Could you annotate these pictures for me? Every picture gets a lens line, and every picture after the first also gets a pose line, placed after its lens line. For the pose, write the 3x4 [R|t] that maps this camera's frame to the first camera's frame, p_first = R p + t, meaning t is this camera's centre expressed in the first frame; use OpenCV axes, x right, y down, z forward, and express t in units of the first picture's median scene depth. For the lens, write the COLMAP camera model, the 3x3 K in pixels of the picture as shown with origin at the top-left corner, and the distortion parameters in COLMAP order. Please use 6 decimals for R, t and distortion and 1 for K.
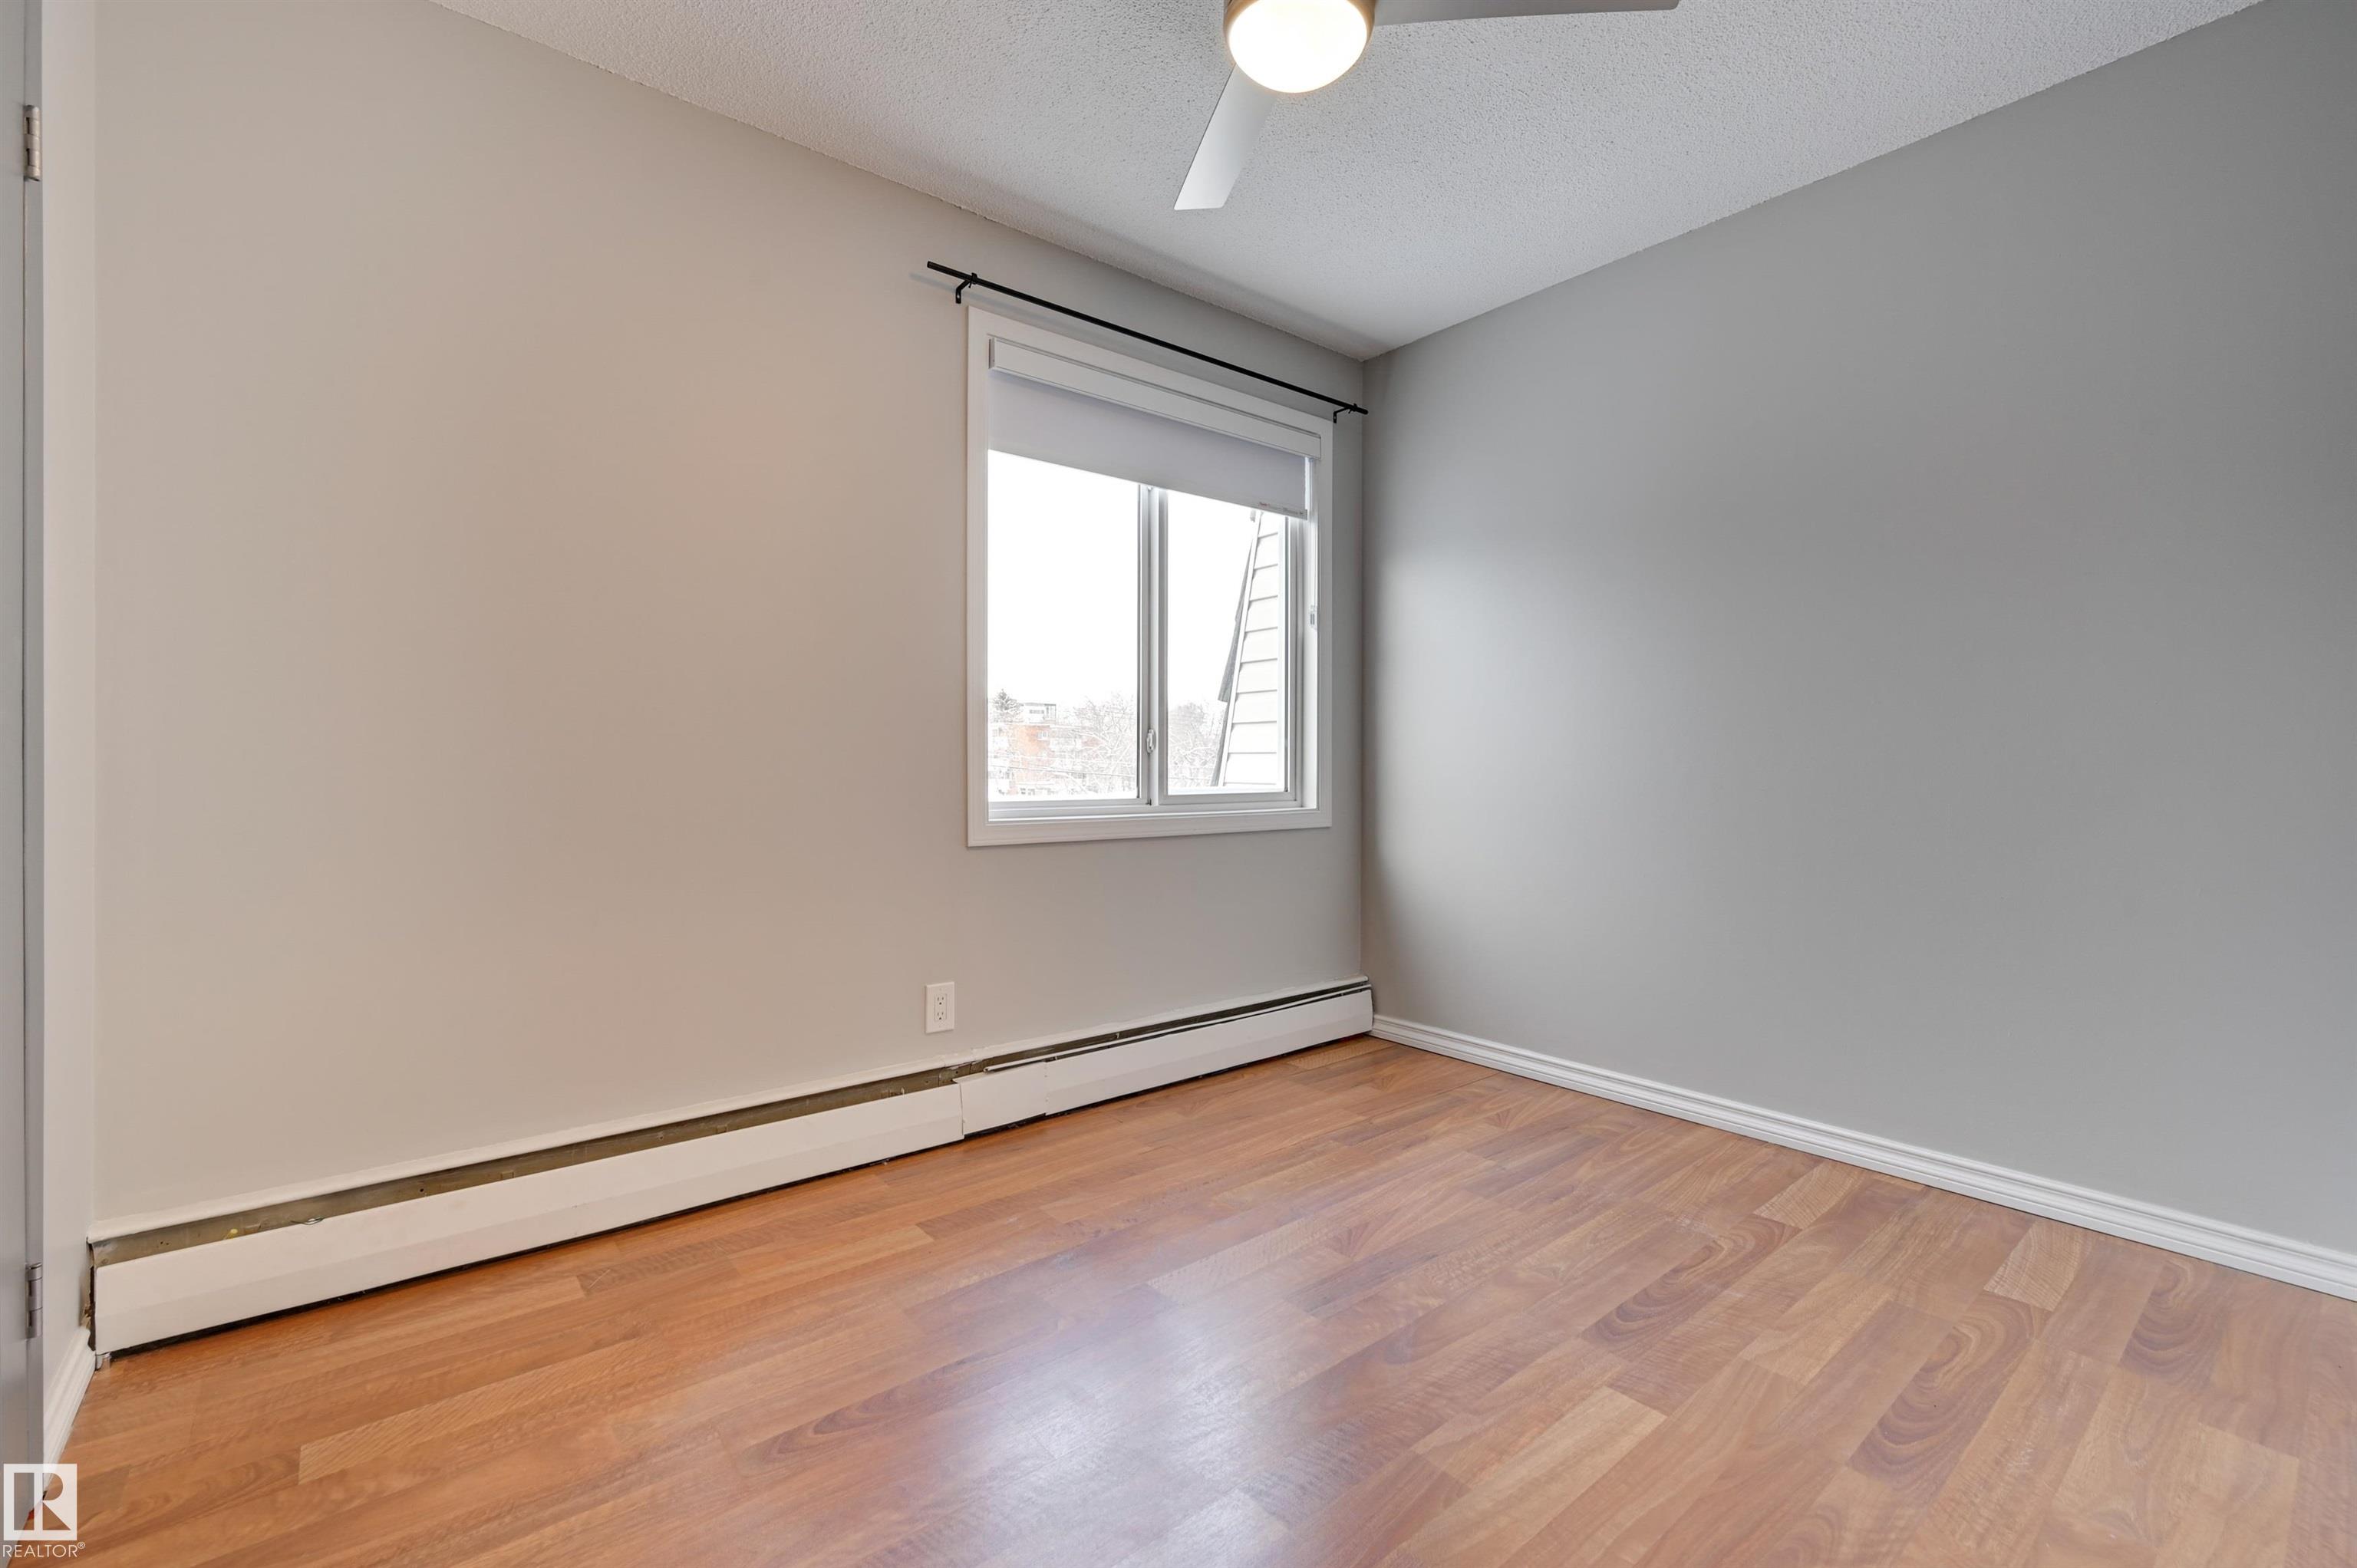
lens RADIAL K [[1016.0, 0, 1196.5], [0, 1016.0, 752.7], [0, 0, 1]] dist [-0.001518, -0.000006]
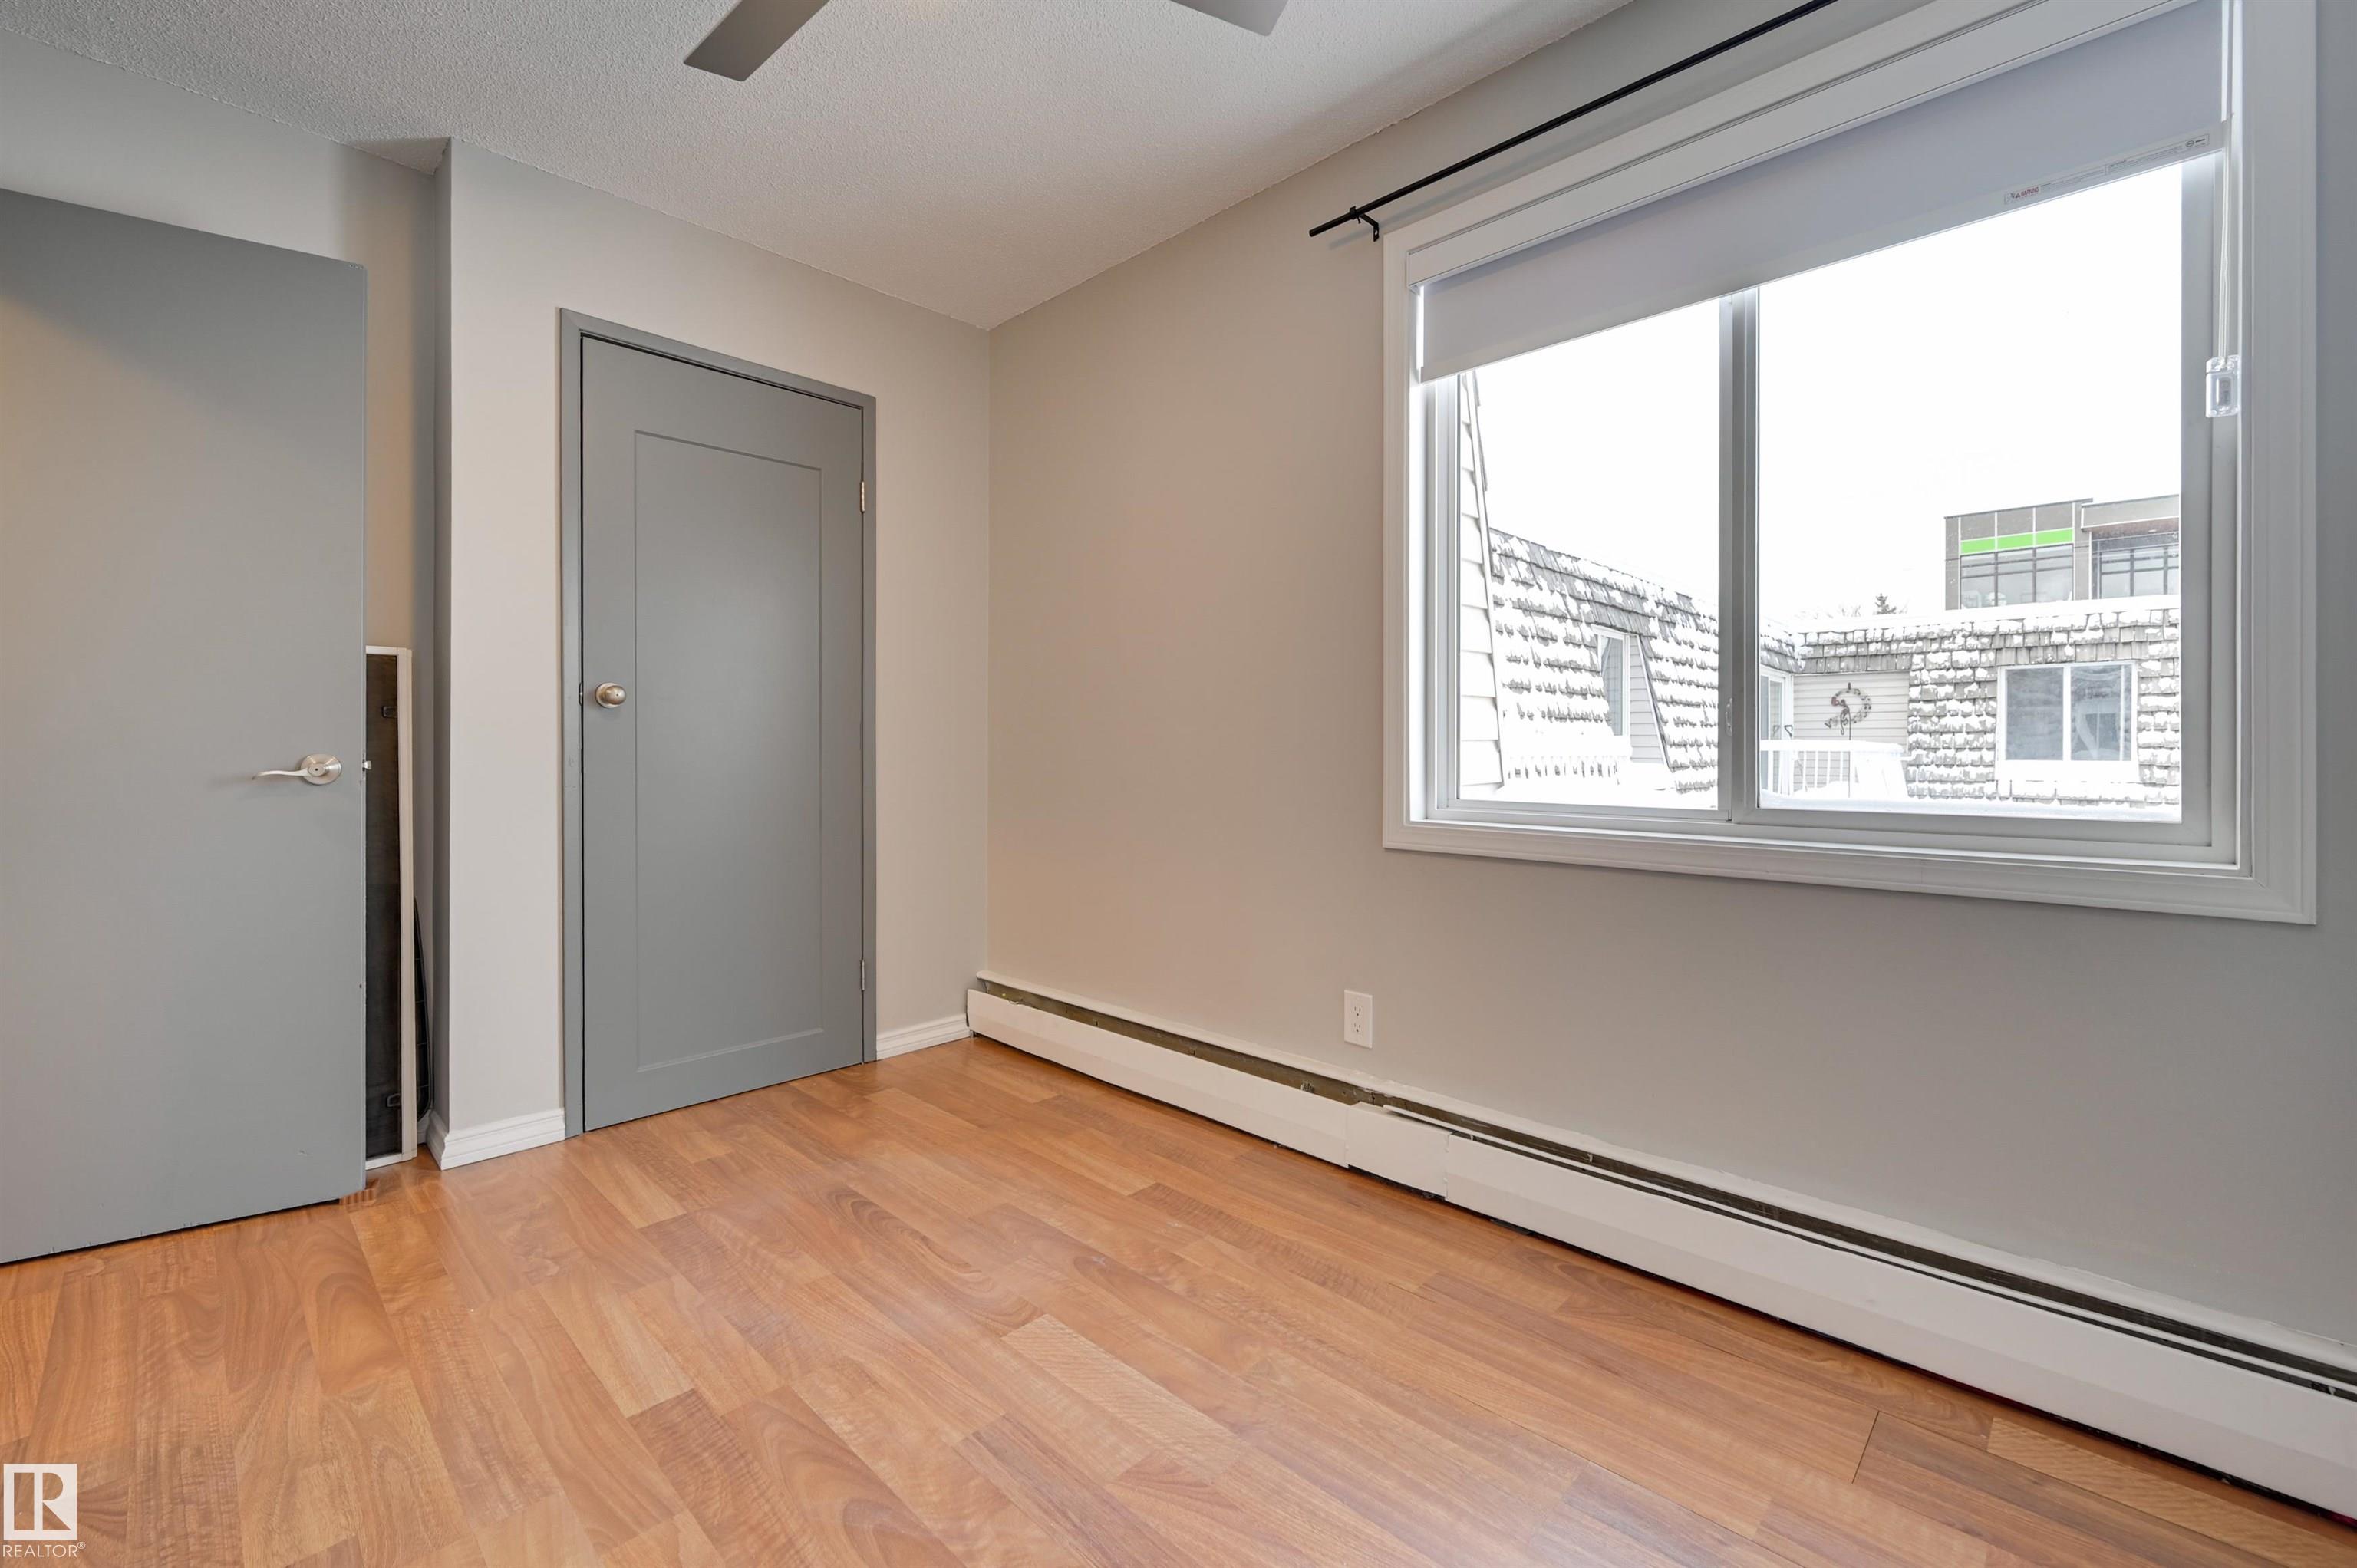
lens RADIAL K [[1016.0, 0, 1196.5], [0, 1016.0, 752.7], [0, 0, 1]] dist [-0.001518, -0.000006]
pose [[0.086363, 0.003953, -0.996256, 0.720657], [0.008643, 0.999952, 0.004716, 0.004979], [0.996226, -0.009018, 0.086324, 0.864409]]
